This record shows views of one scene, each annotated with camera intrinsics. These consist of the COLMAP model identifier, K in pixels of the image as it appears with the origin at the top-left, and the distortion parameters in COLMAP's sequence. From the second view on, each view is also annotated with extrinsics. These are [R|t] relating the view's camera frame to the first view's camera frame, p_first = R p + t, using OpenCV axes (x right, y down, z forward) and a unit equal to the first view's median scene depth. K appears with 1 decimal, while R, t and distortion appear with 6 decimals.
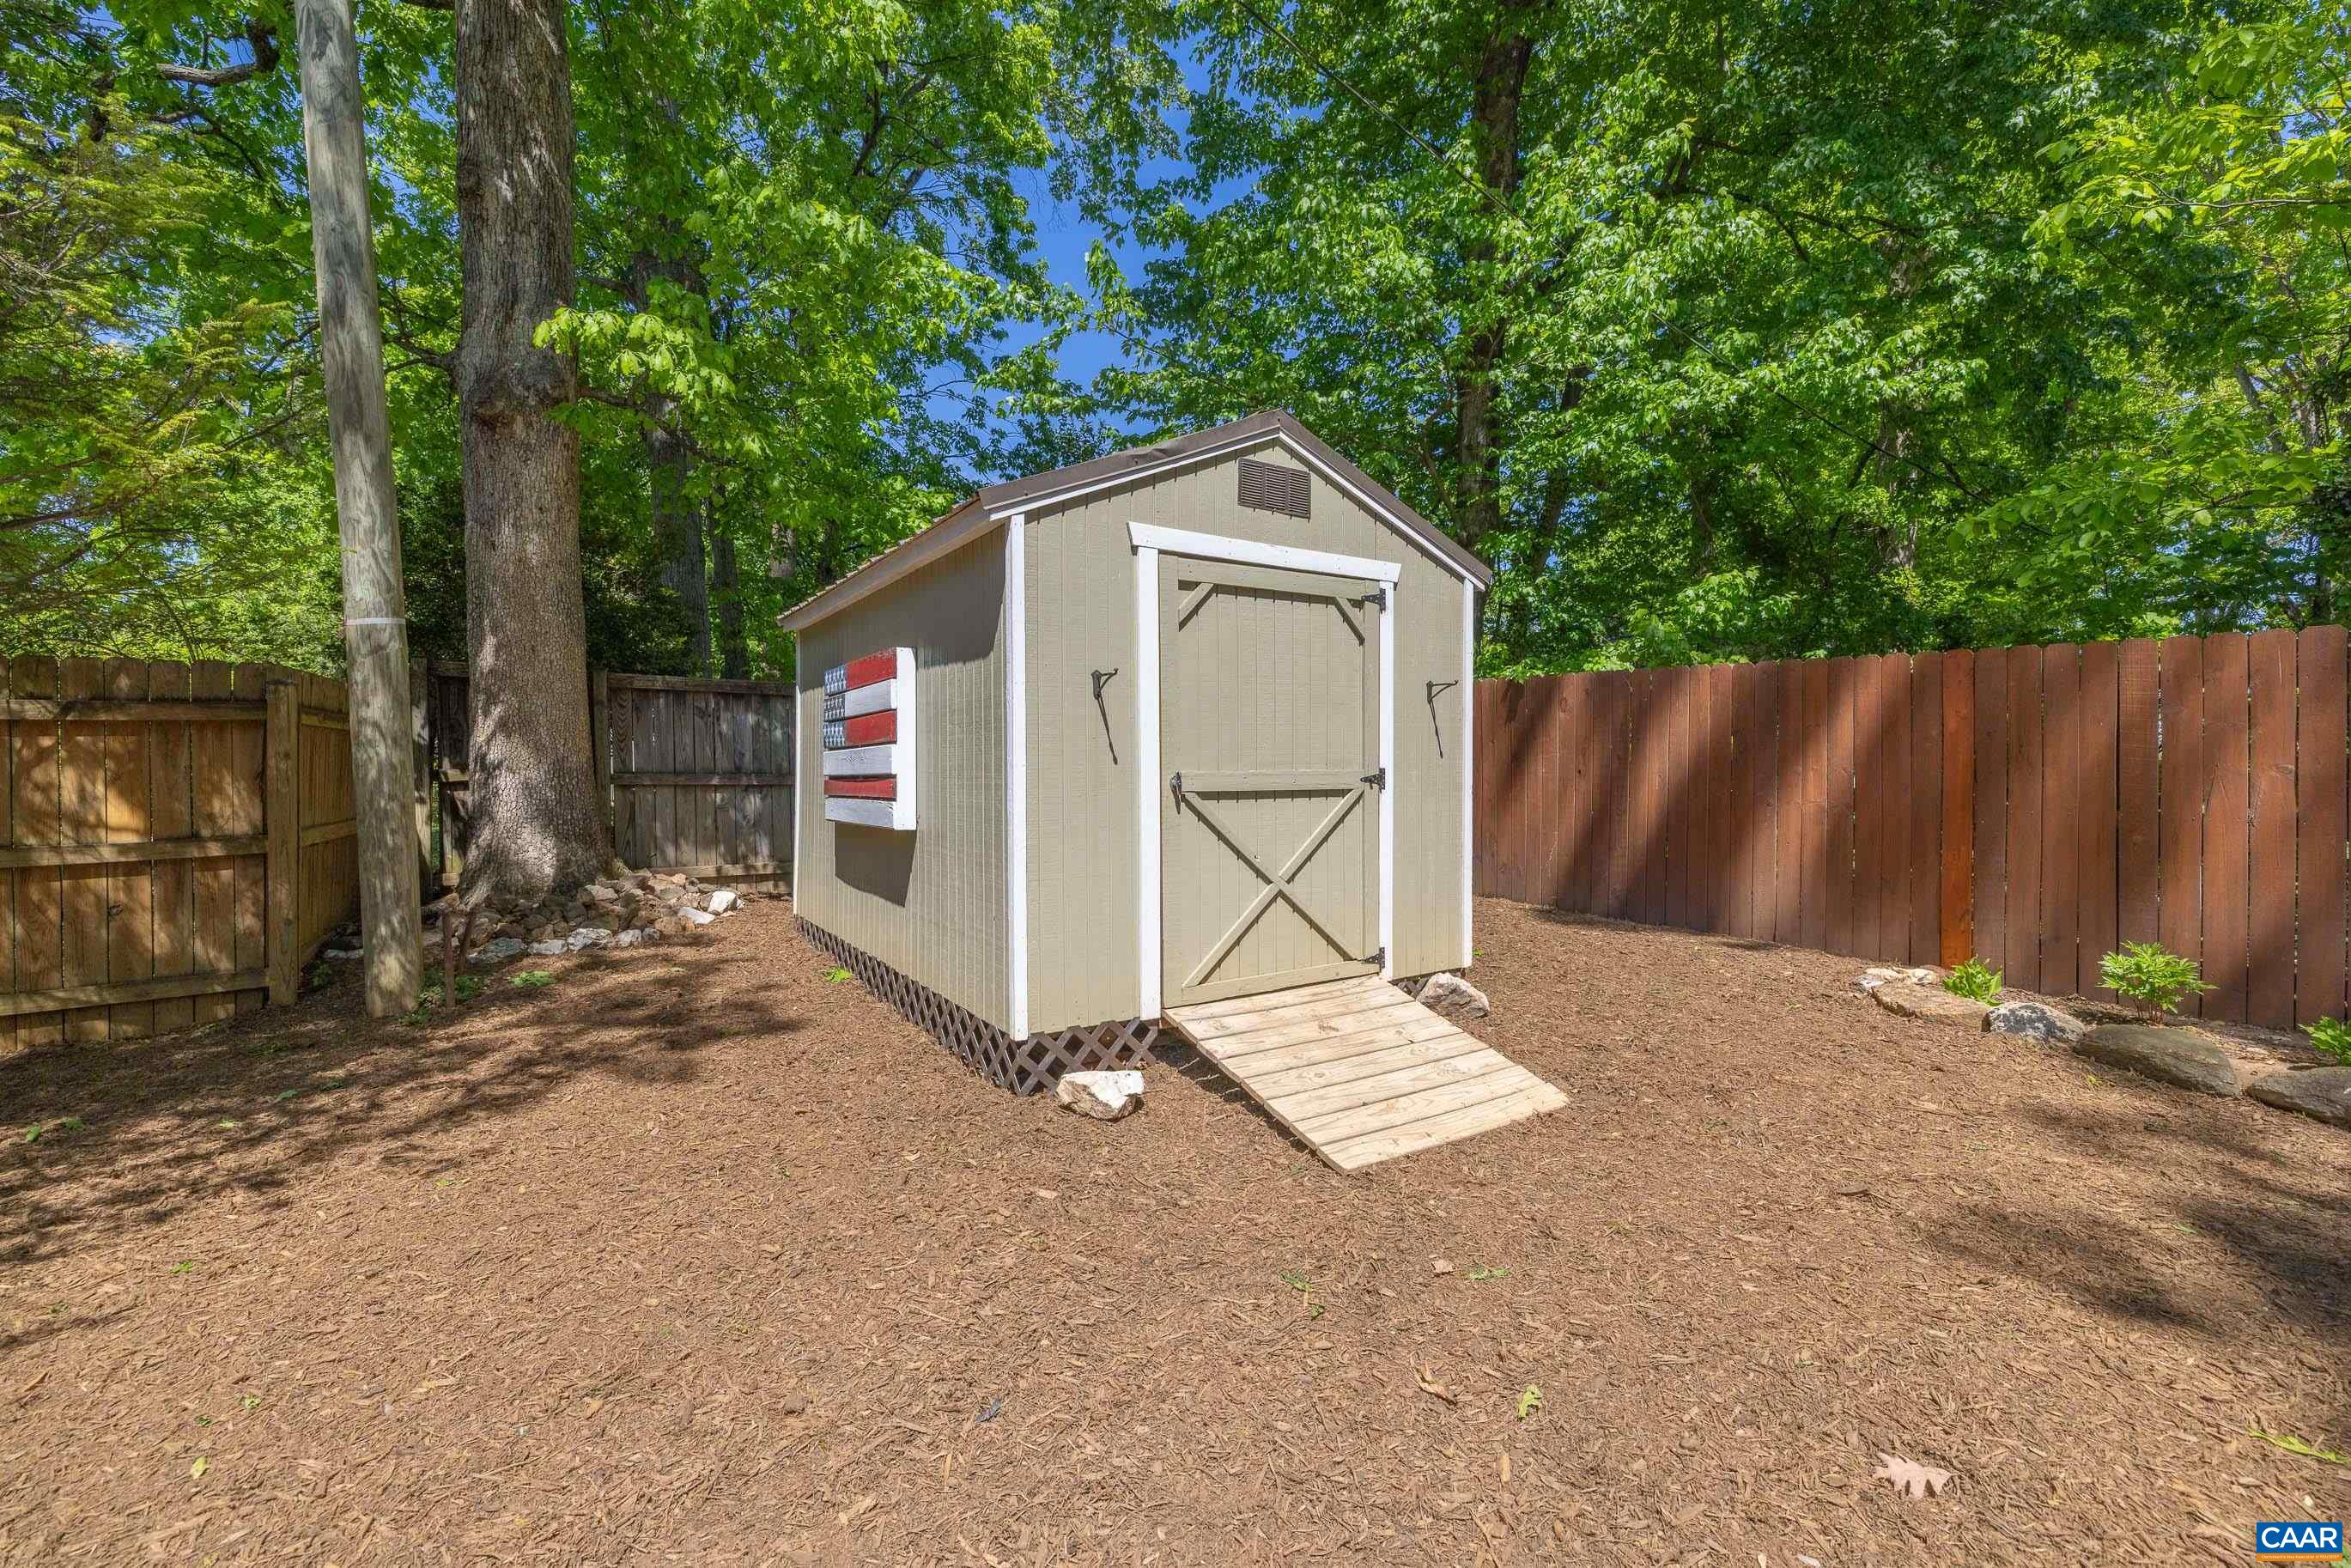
lens RADIAL K [[989.6, 0, 1175.5], [0, 989.6, 784.0], [0, 0, 1]] dist [0.000676, -0.000091]
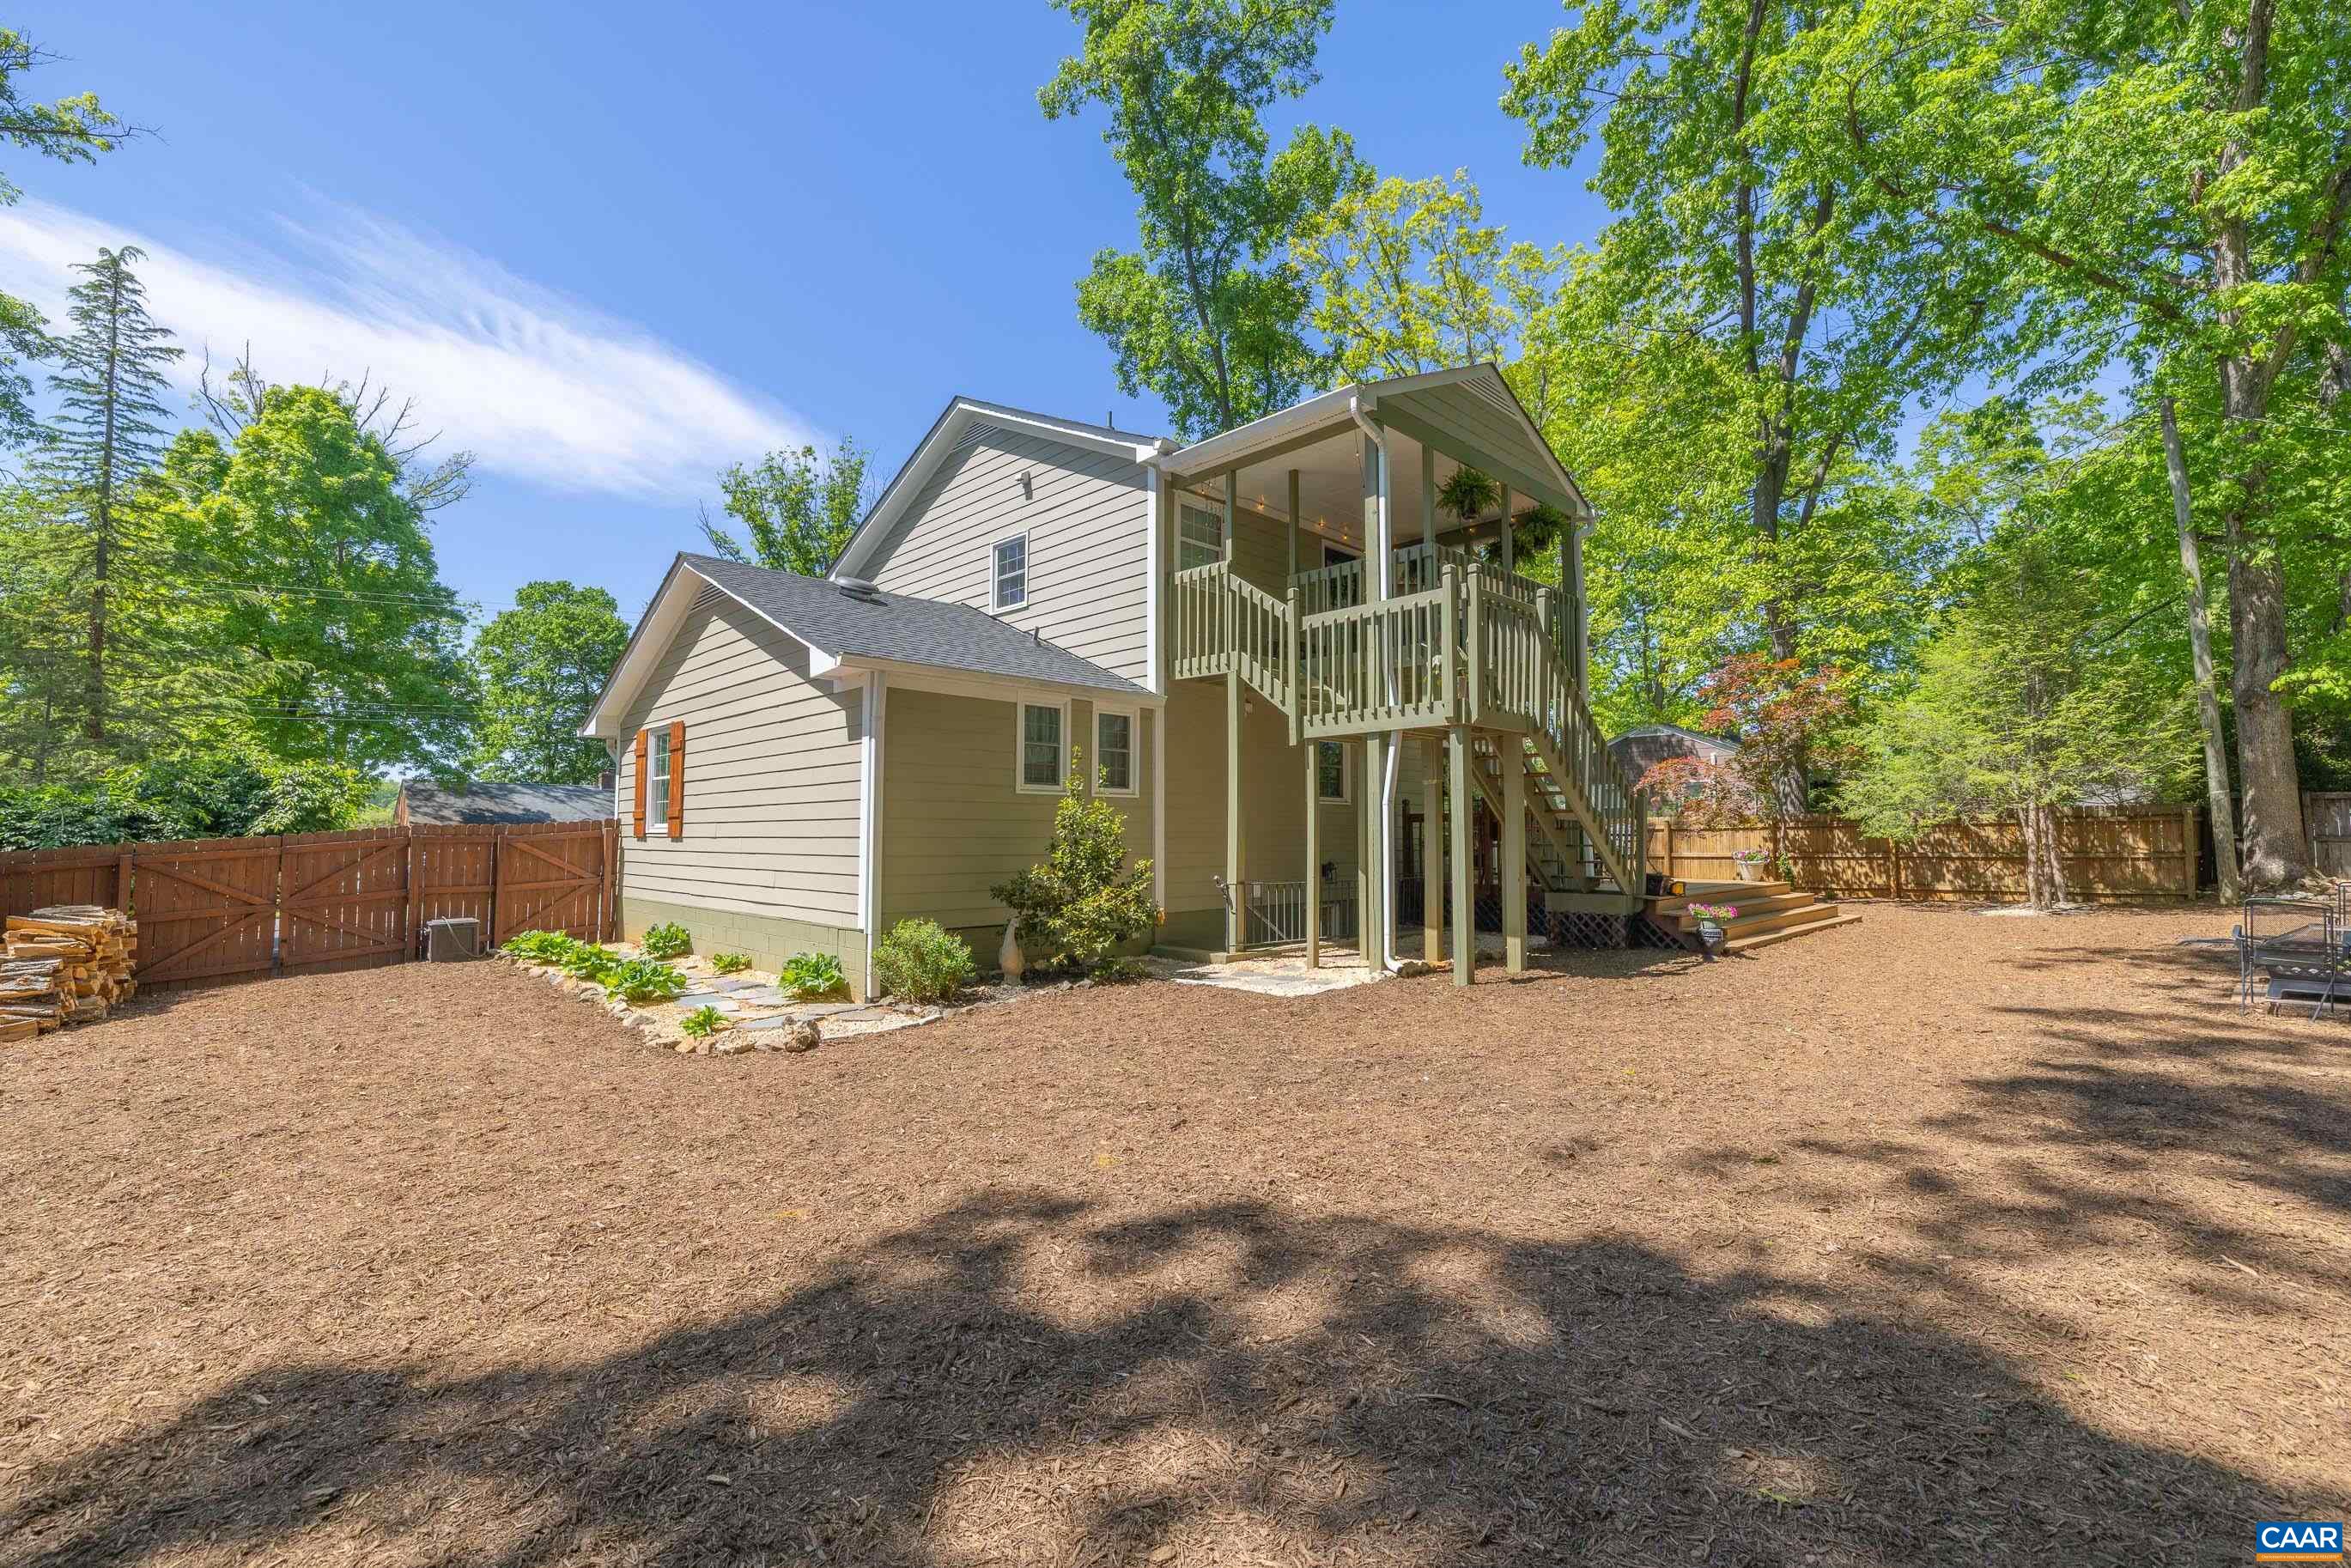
lens RADIAL K [[989.6, 0, 1175.5], [0, 989.6, 784.0], [0, 0, 1]] dist [0.000676, -0.000091]
pose [[0.168995, -0.043570, -0.984653, 2.105498], [-0.012124, 0.998855, -0.046279, 0.013587], [0.985542, 0.019759, 0.168273, -3.359285]]
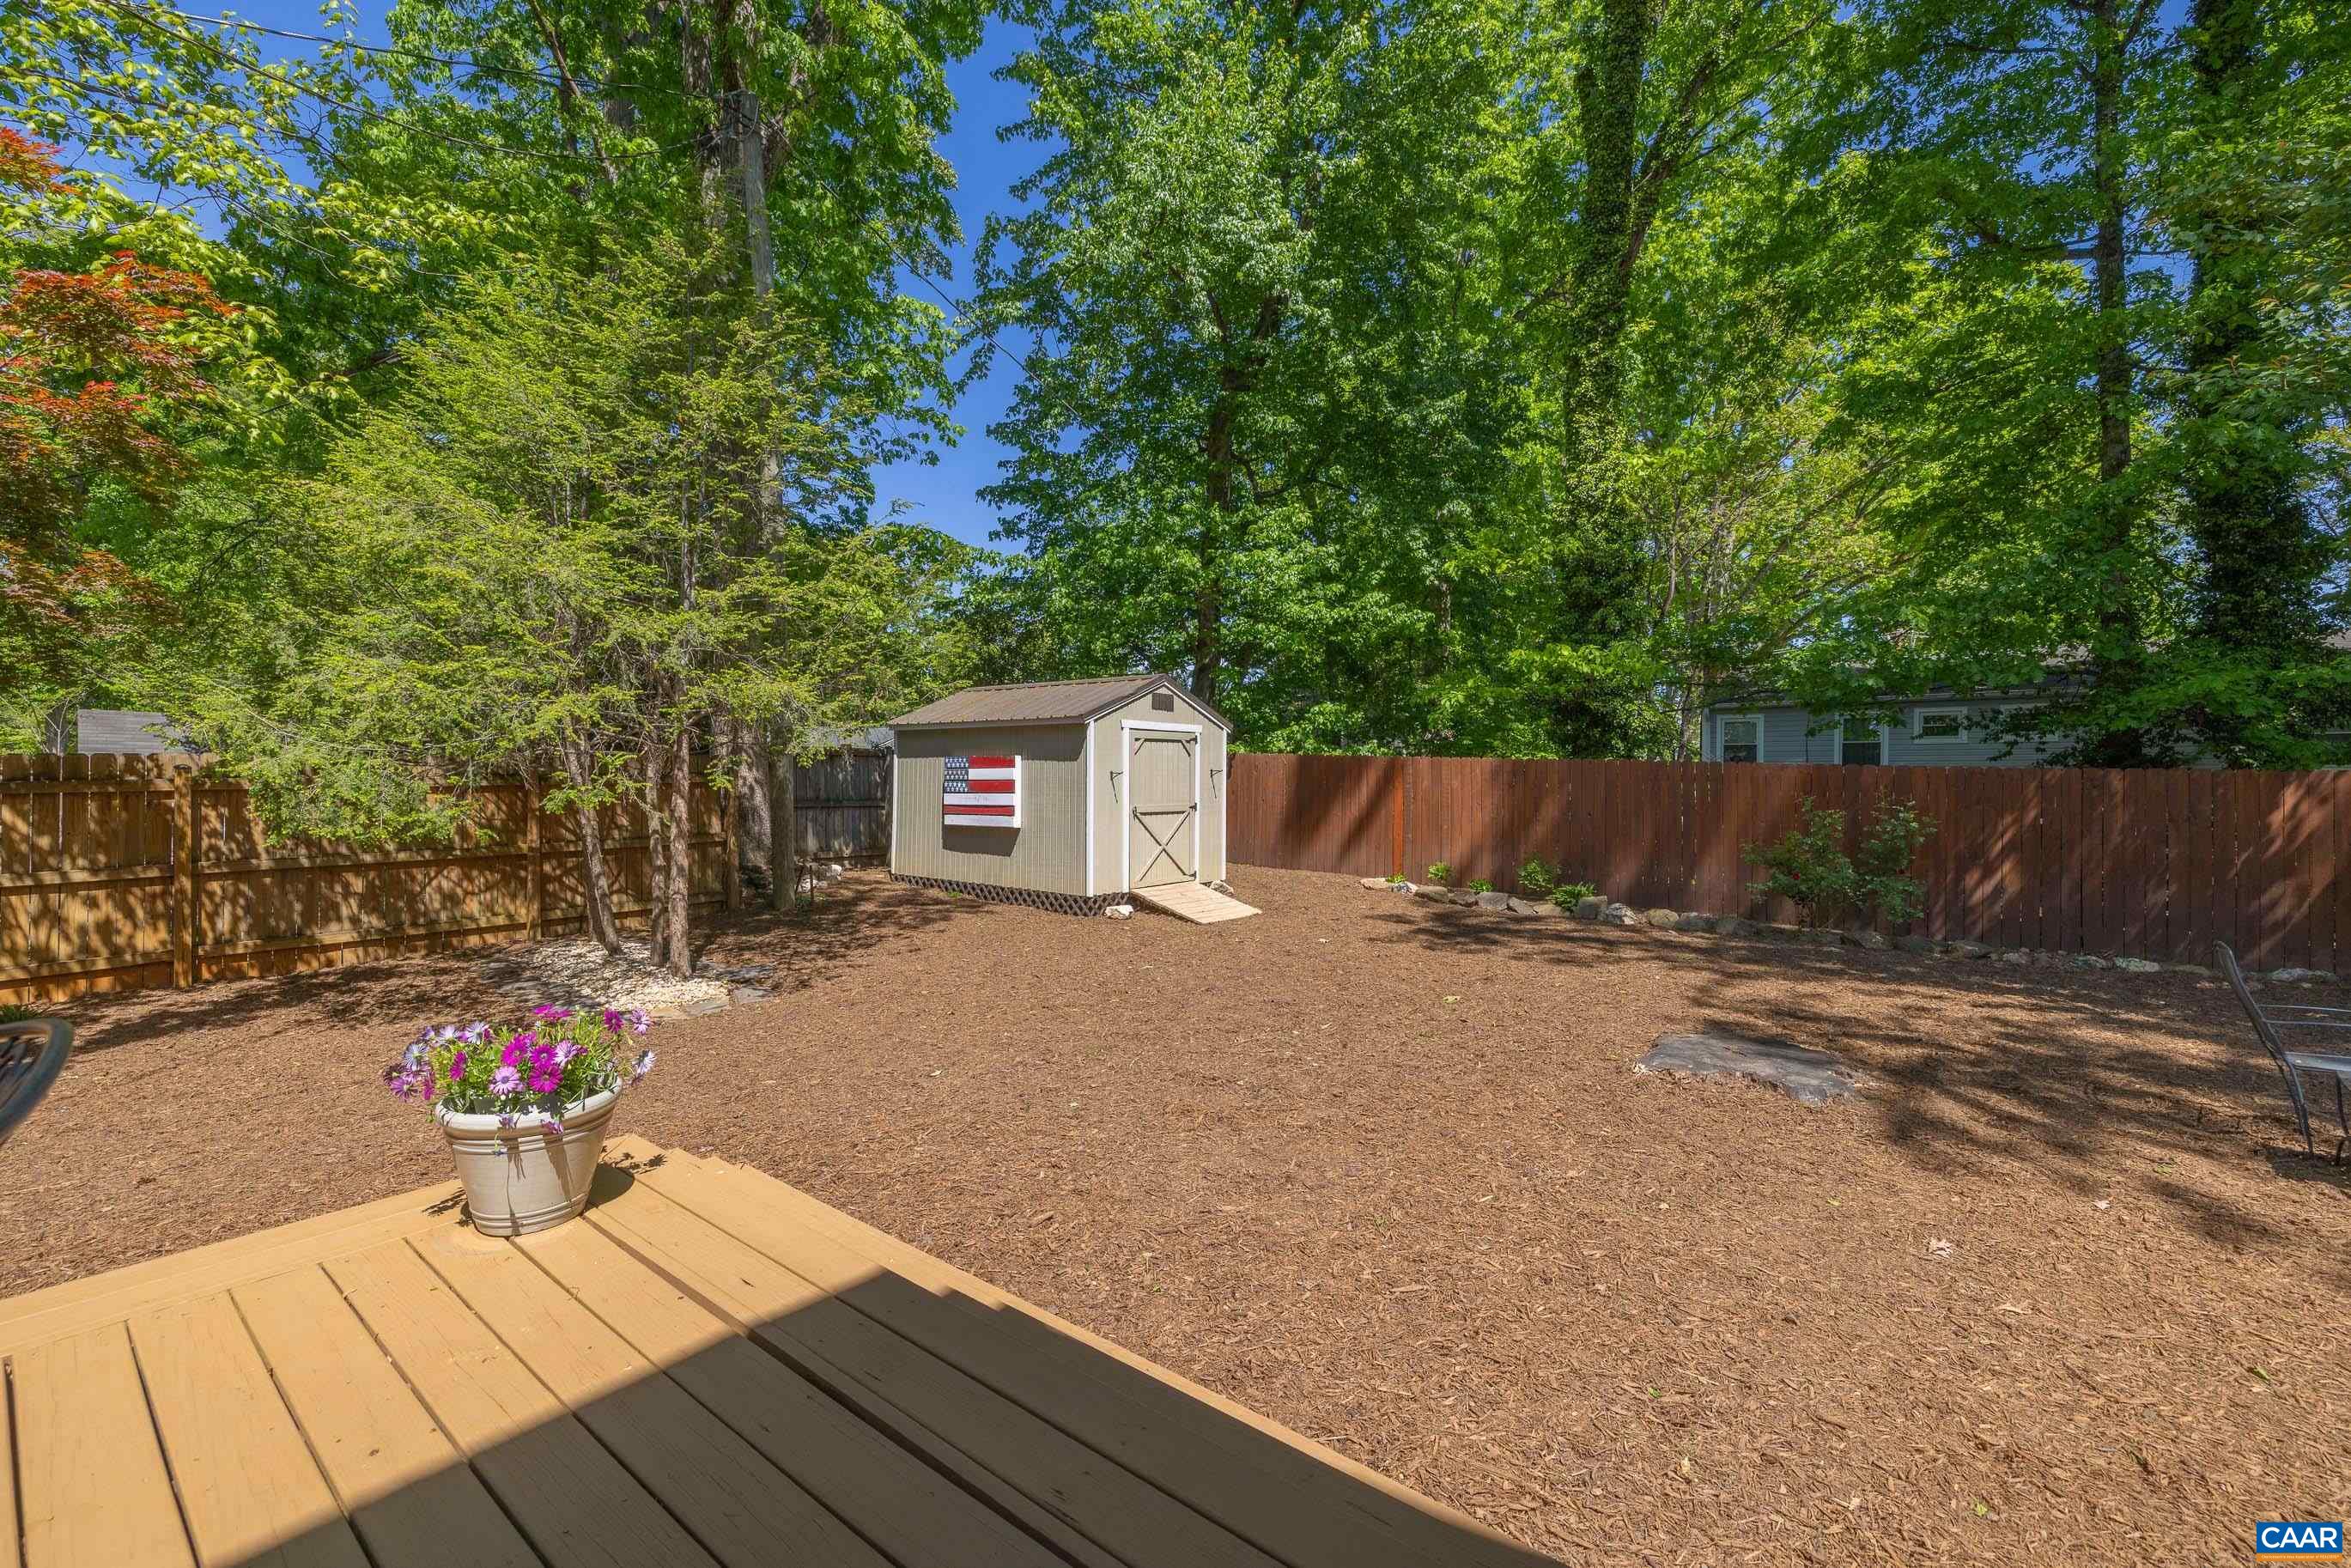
lens RADIAL K [[989.6, 0, 1175.5], [0, 989.6, 784.0], [0, 0, 1]] dist [0.000676, -0.000091]
pose [[0.954733, 0.005051, 0.297421, -0.638756], [-0.002119, 0.999946, -0.010180, -0.039872], [-0.297456, 0.009089, 0.954692, -1.527568]]
